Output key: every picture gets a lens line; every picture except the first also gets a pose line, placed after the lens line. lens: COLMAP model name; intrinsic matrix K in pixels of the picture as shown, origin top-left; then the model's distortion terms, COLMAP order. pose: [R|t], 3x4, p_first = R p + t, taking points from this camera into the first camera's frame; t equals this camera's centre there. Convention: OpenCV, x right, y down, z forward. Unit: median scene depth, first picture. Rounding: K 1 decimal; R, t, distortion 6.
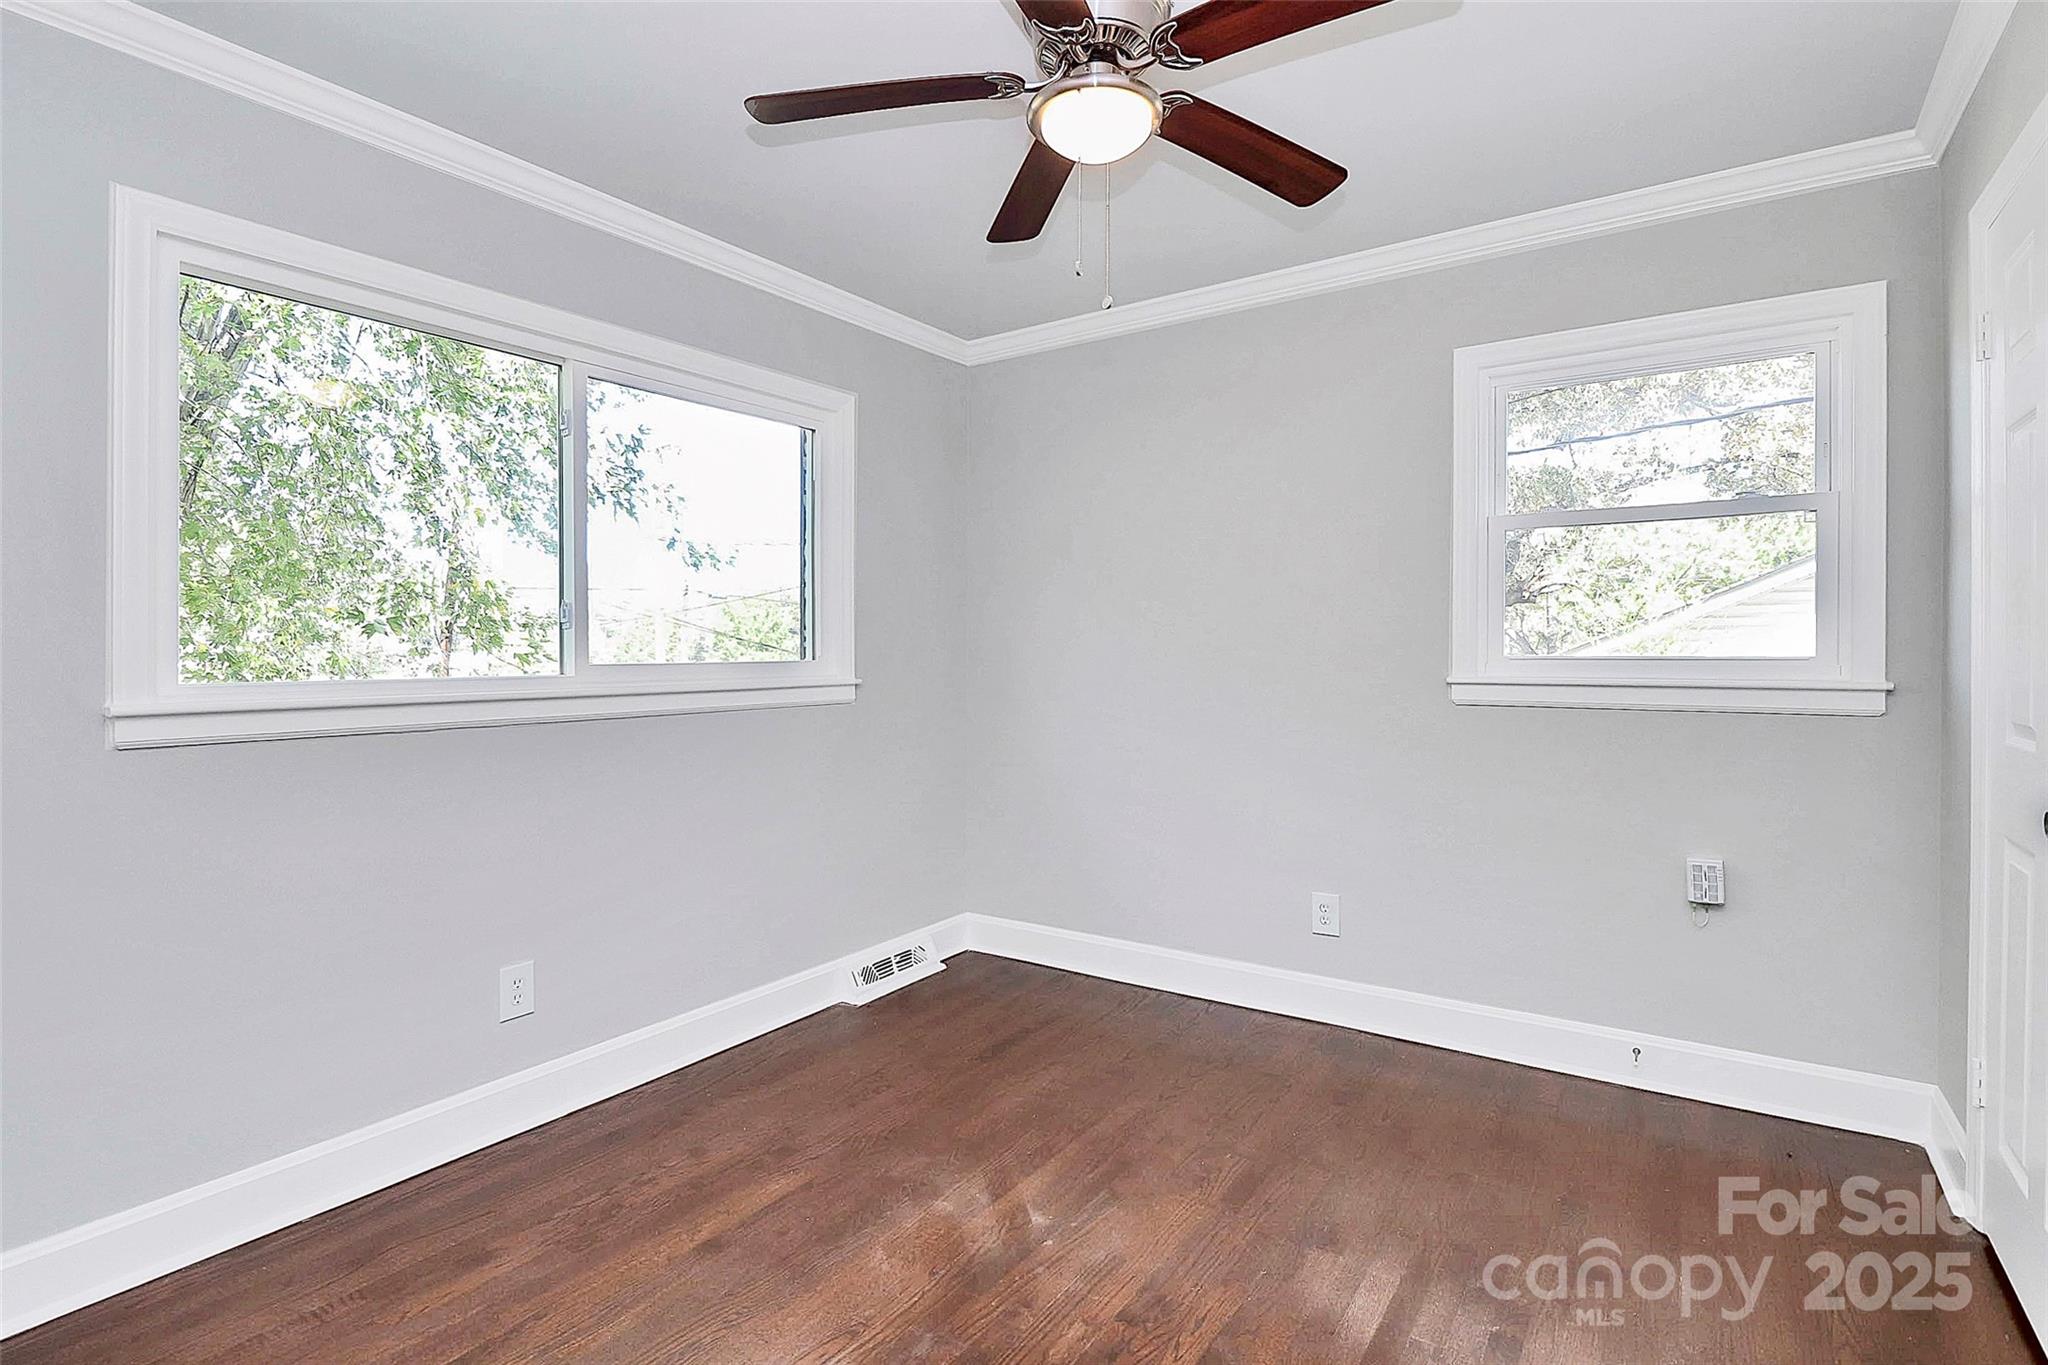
lens RADIAL K [[984.4, 0, 999.9], [0, 984.4, 668.4], [0, 0, 1]] dist [0.030333, -0.036782]
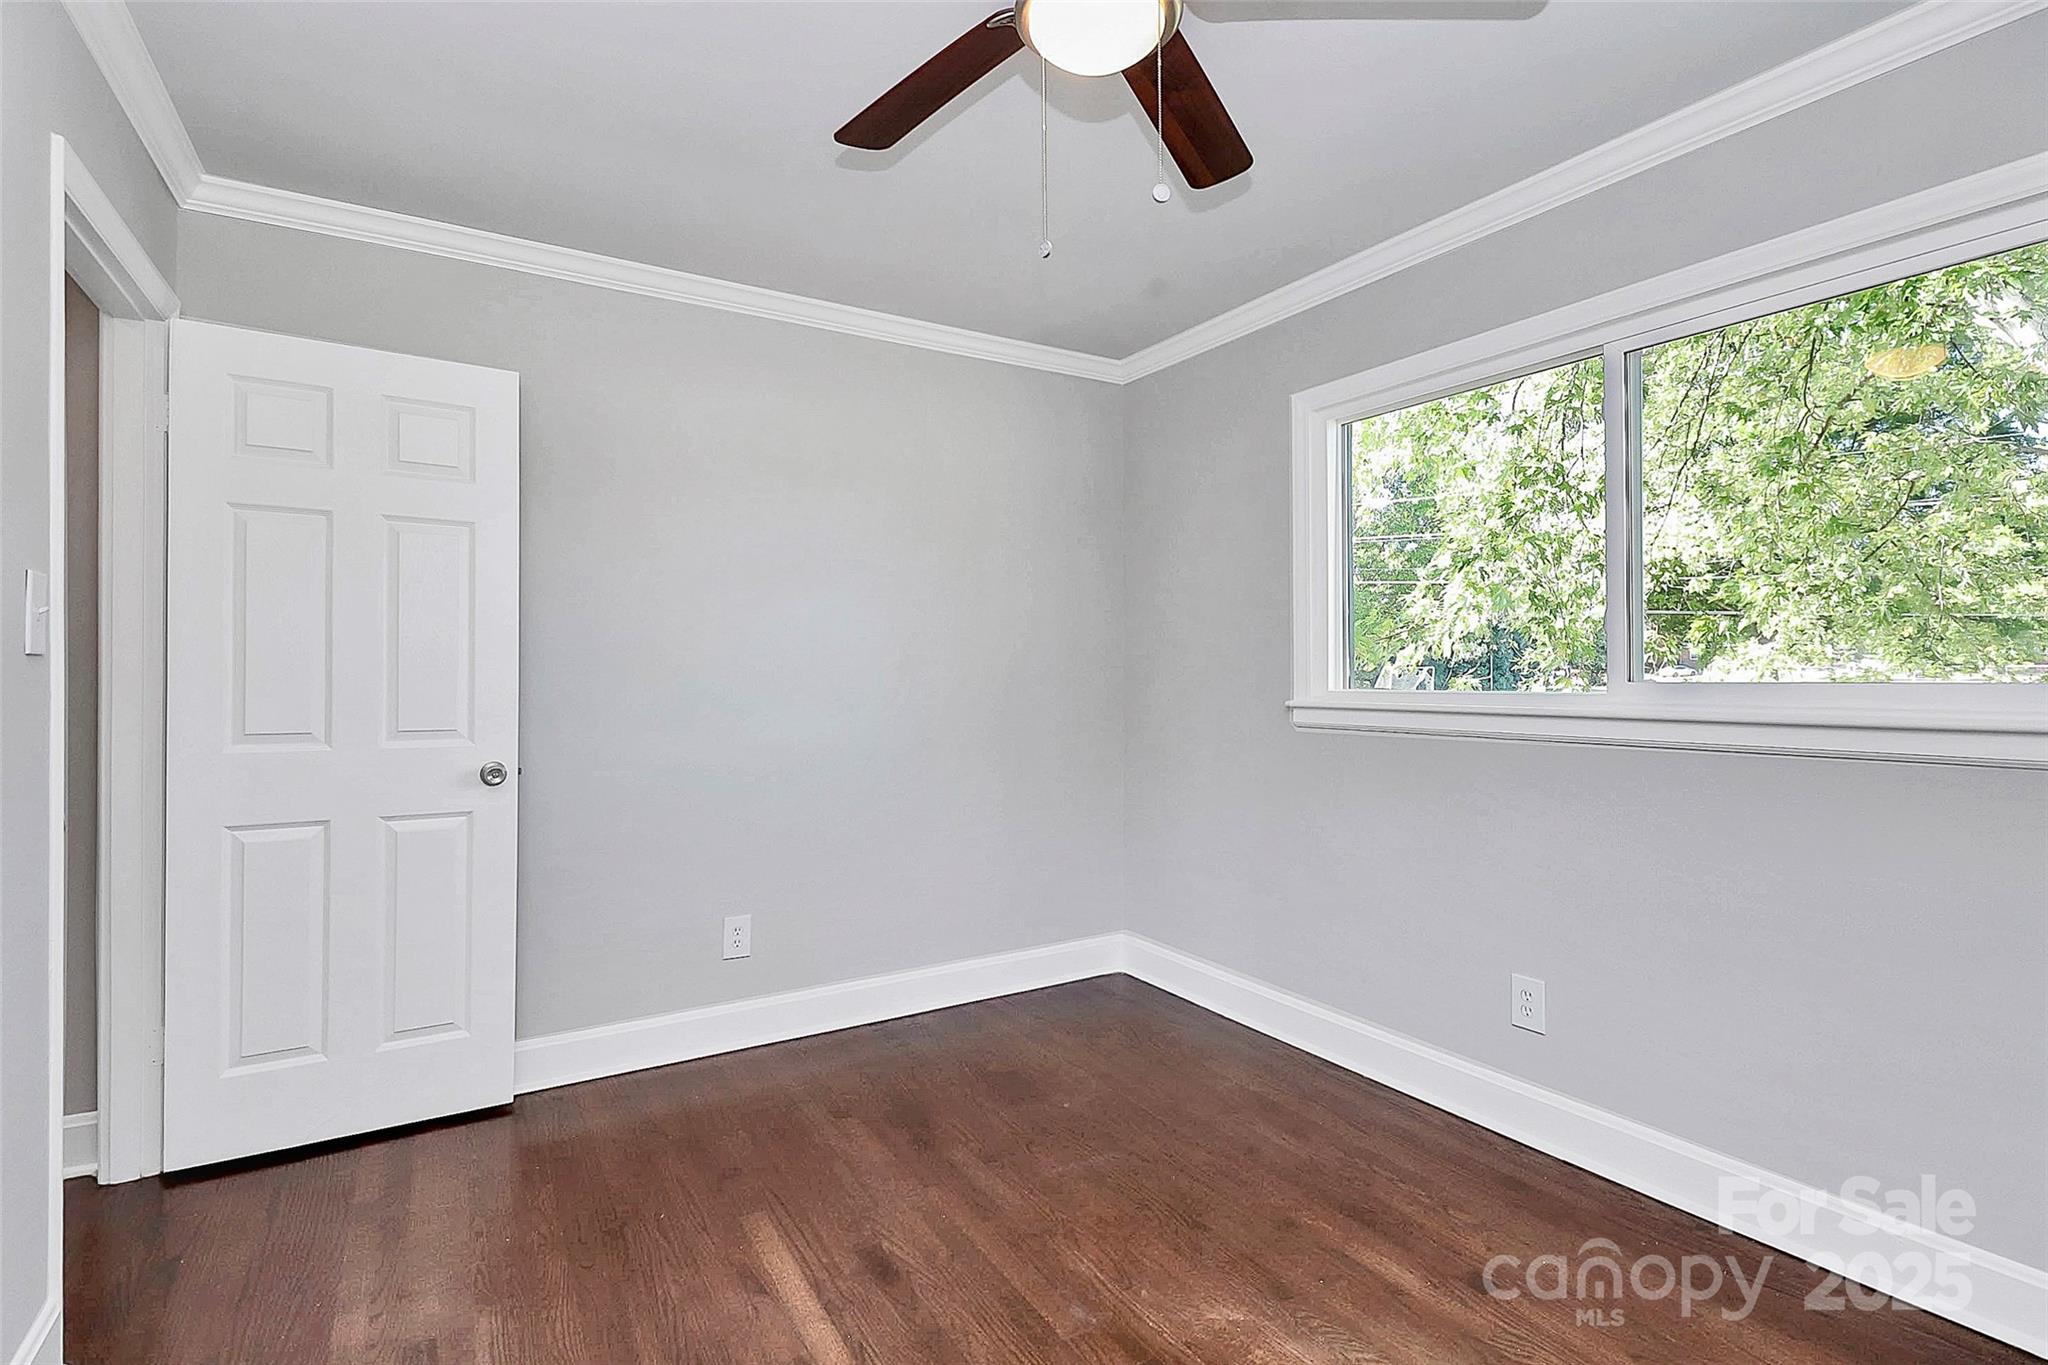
lens RADIAL K [[984.4, 0, 999.9], [0, 984.4, 668.4], [0, 0, 1]] dist [0.030333, -0.036782]
pose [[-0.417545, -0.002844, -0.908652, 0.835567], [-0.004663, 0.999989, -0.000987, -0.015315], [0.908644, 0.003825, -0.417553, 1.186703]]
